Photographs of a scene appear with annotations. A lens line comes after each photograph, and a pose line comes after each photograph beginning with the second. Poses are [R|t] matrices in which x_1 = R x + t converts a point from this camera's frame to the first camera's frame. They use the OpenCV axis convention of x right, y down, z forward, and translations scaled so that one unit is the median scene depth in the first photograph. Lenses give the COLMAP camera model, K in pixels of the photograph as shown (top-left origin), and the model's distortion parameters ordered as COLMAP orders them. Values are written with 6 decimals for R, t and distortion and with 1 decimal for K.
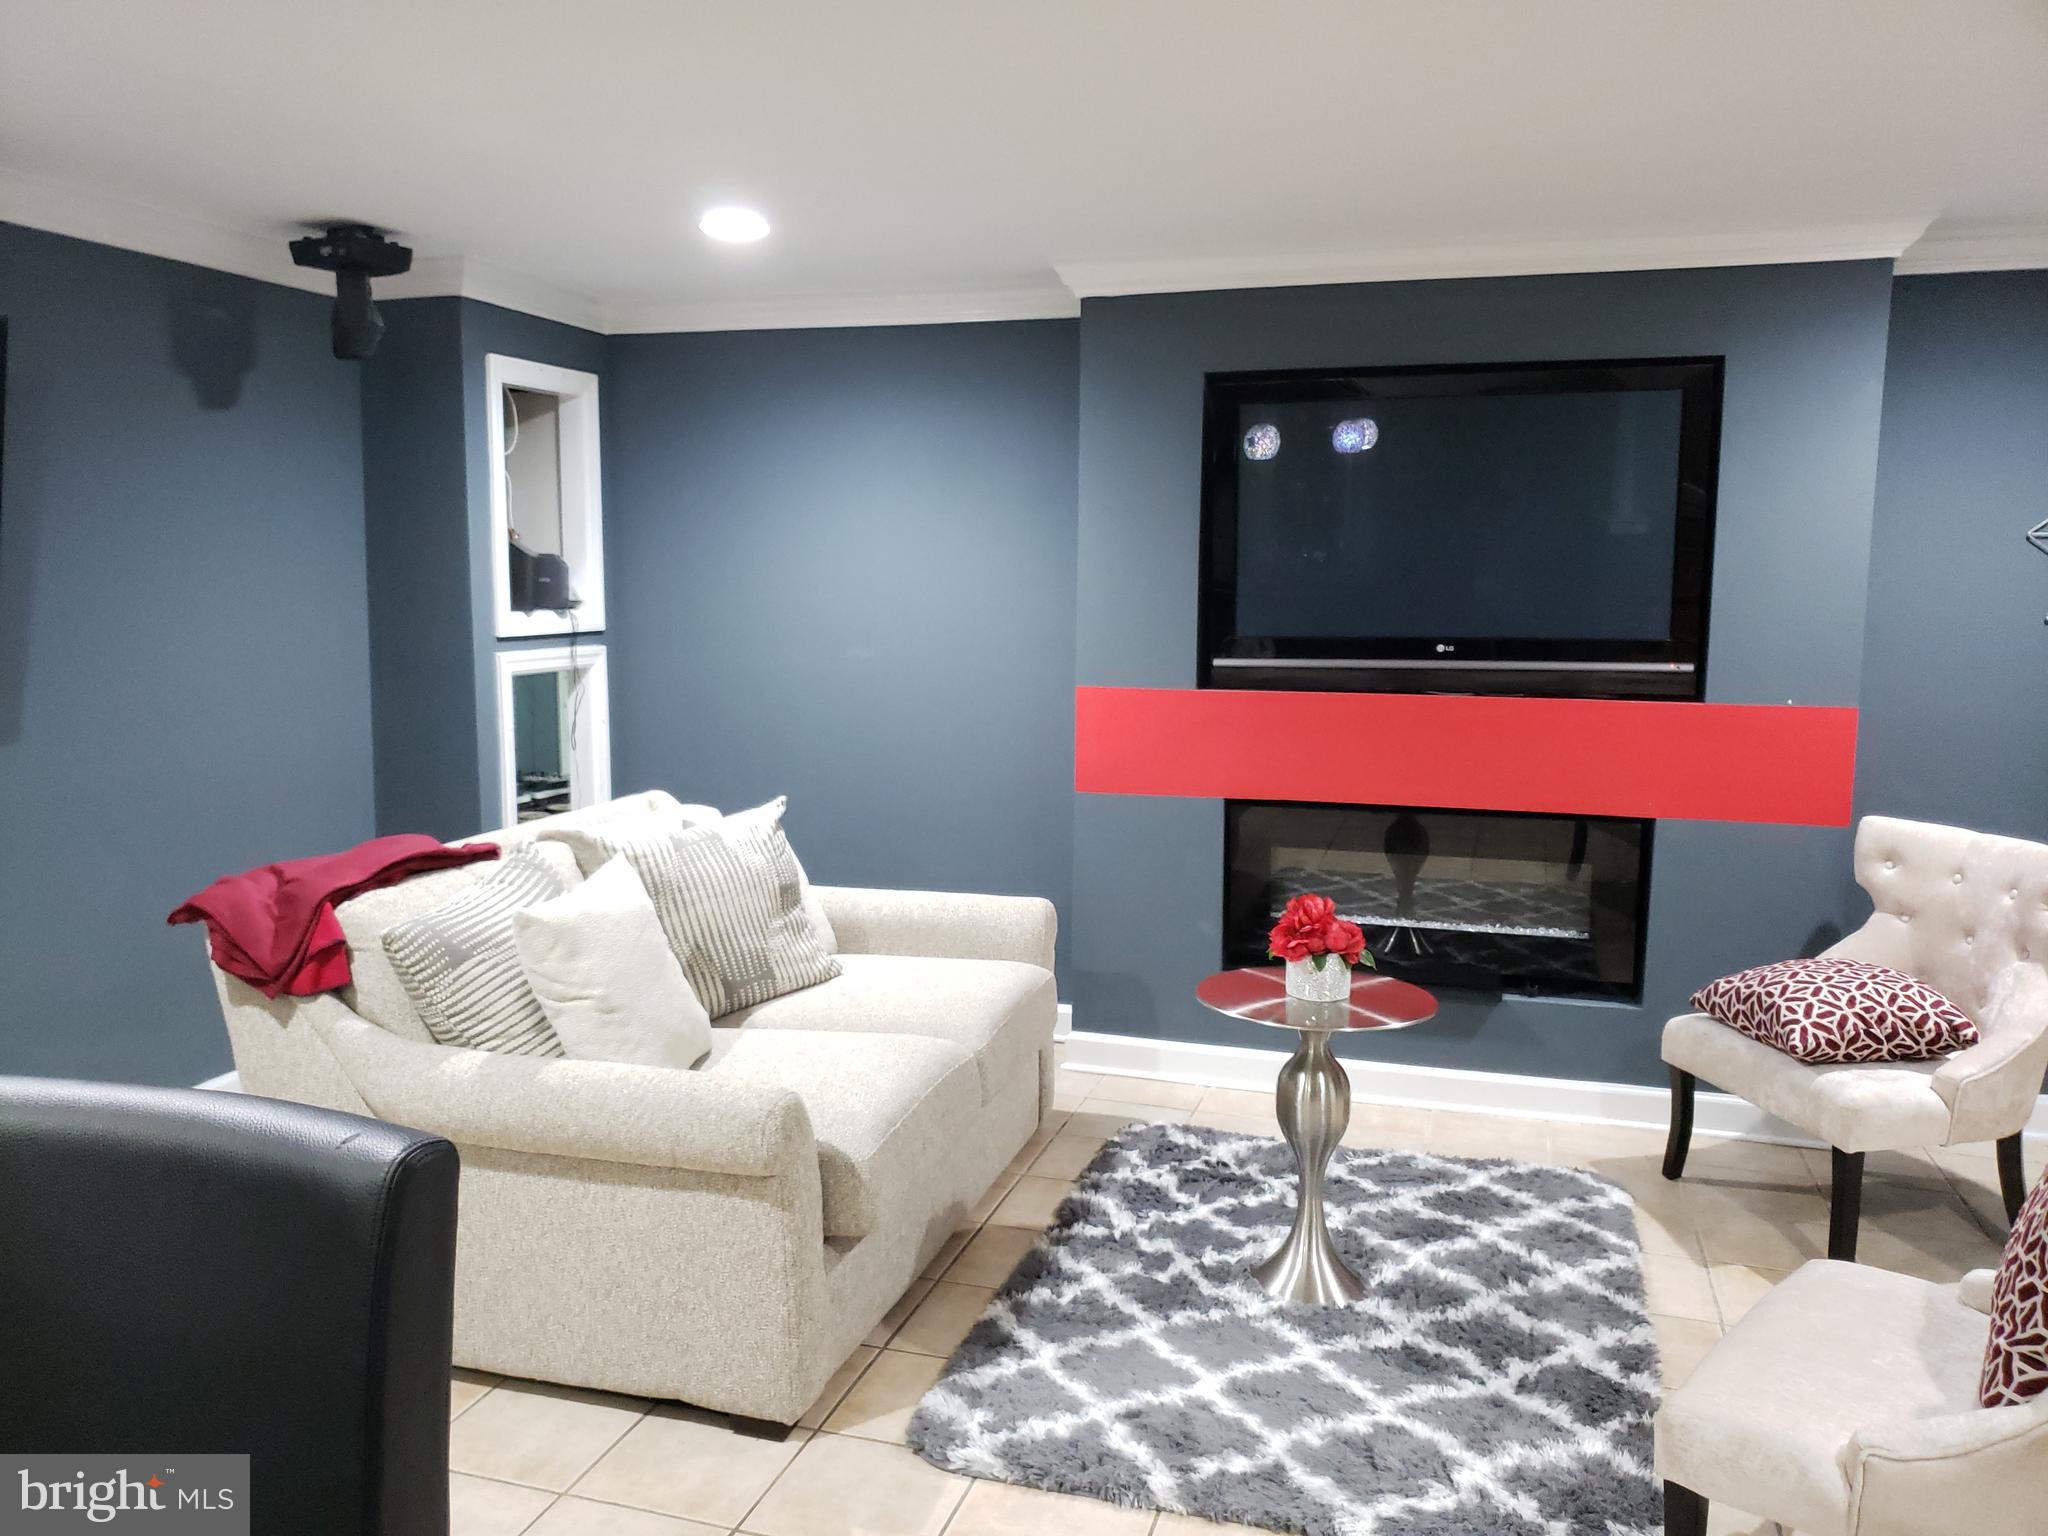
lens RADIAL K [[1638.7, 0, 1012.5], [0, 1638.7, 759.1], [0, 0, 1]] dist [0.050176, -0.047550]
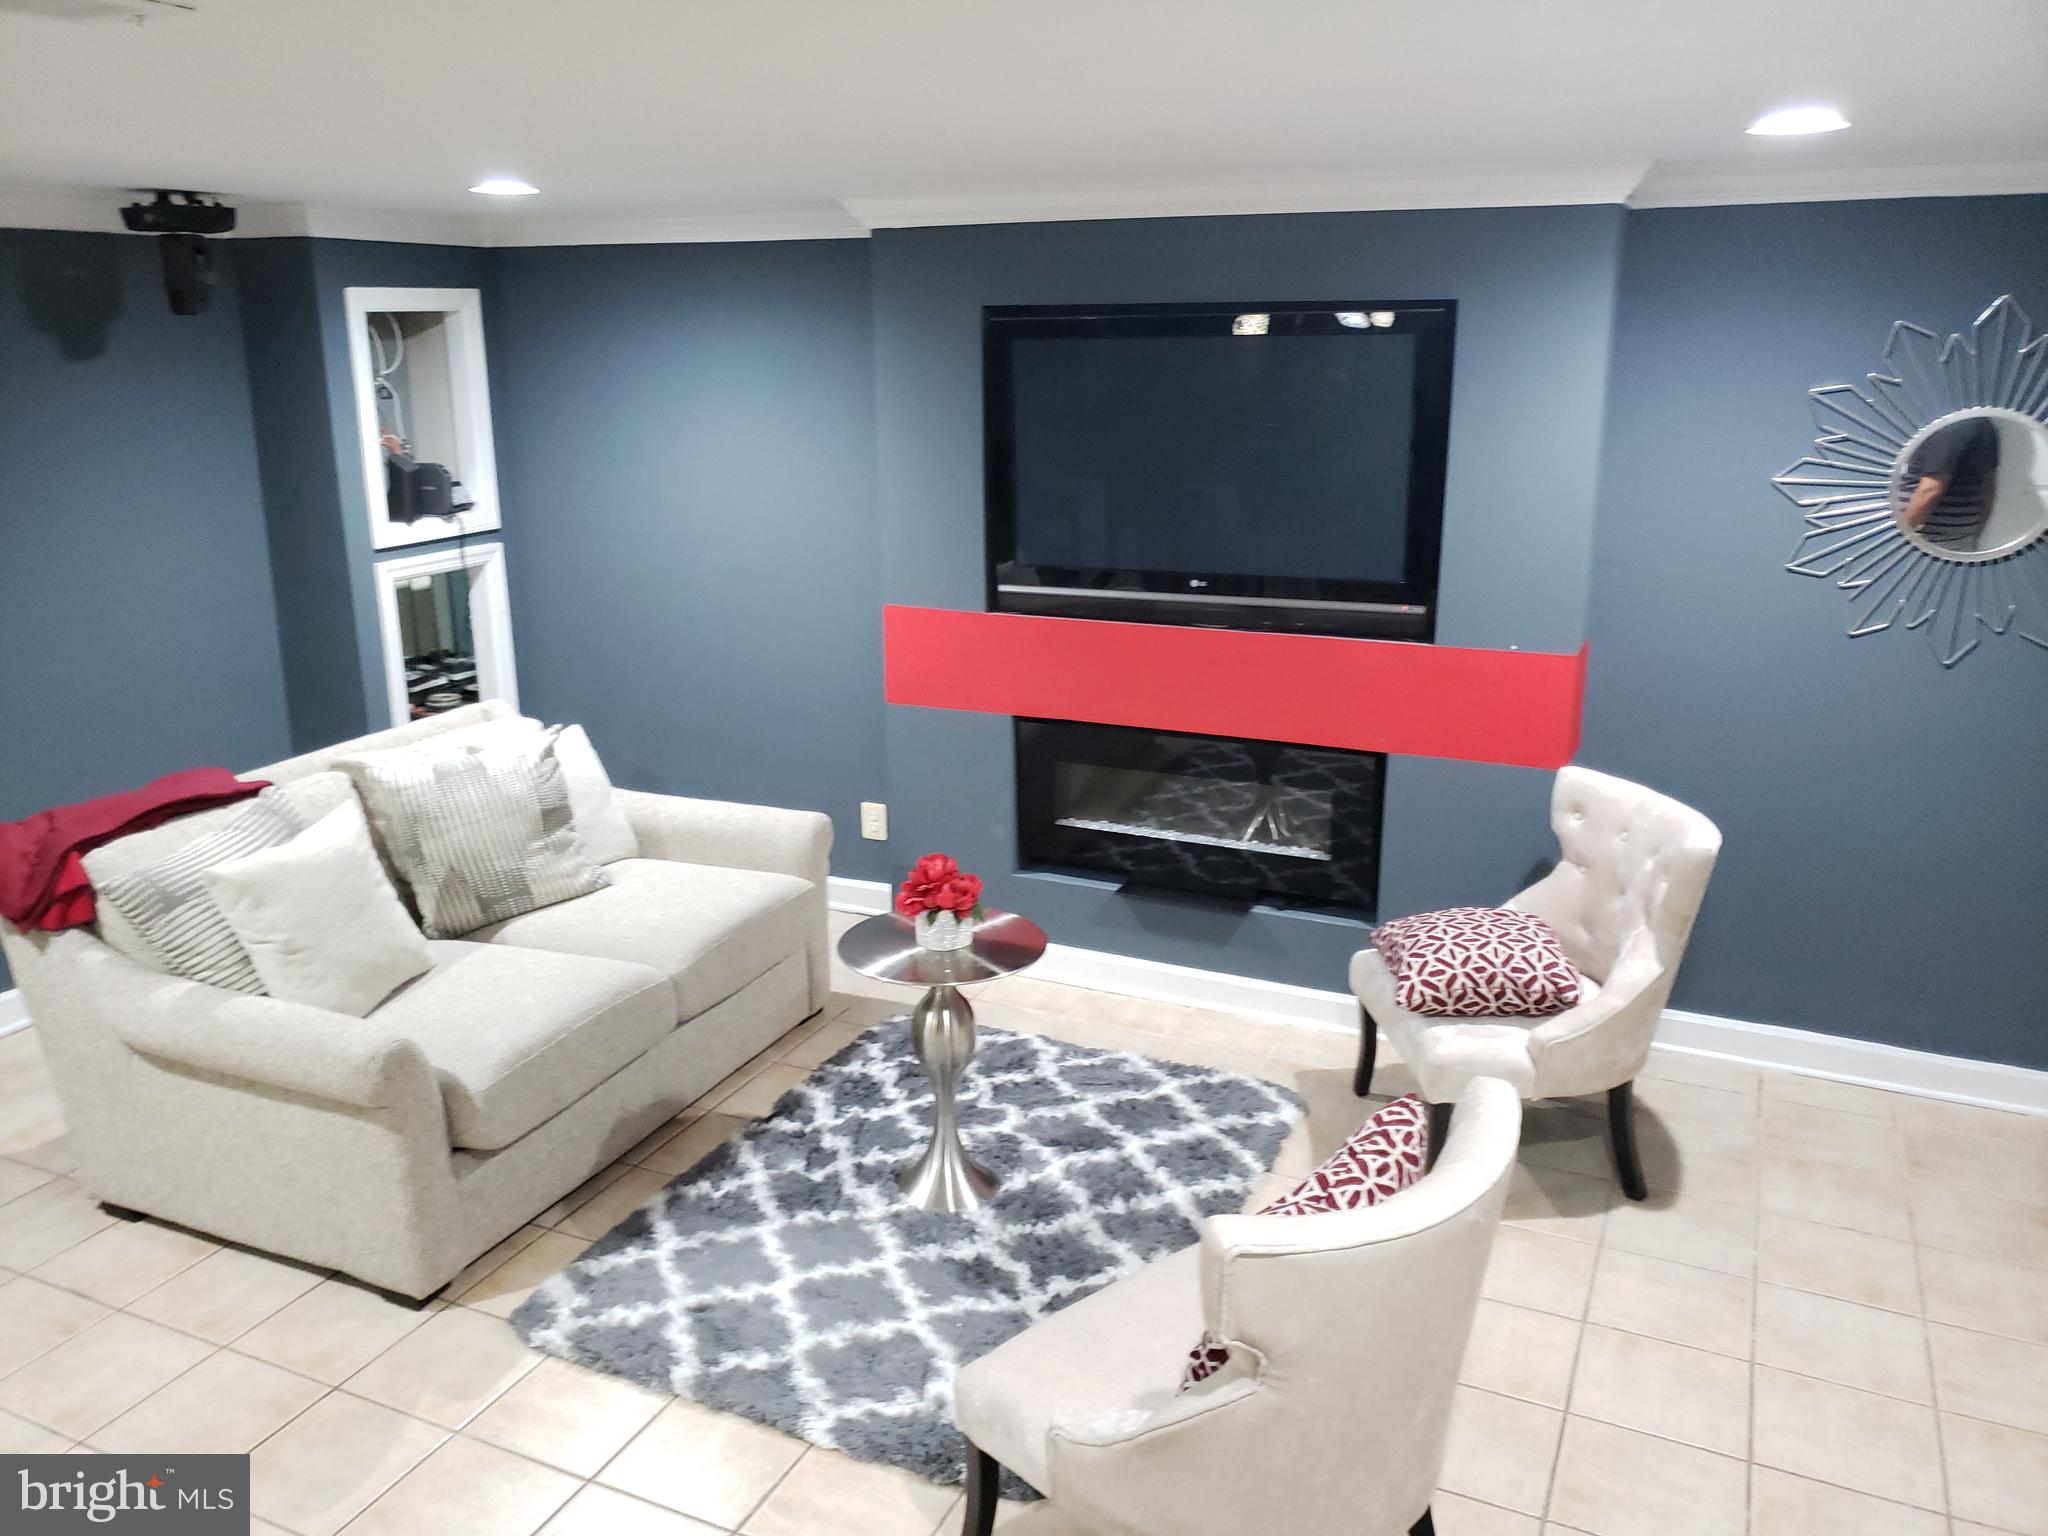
lens RADIAL K [[1638.7, 0, 1029.9], [0, 1638.7, 758.7], [0, 0, 1]] dist [0.050176, -0.047550]
pose [[0.989280, 0.025748, -0.143746, 0.356582], [-0.003146, 0.987863, 0.155295, -0.136212], [0.146000, -0.153178, 0.977354, -0.048934]]
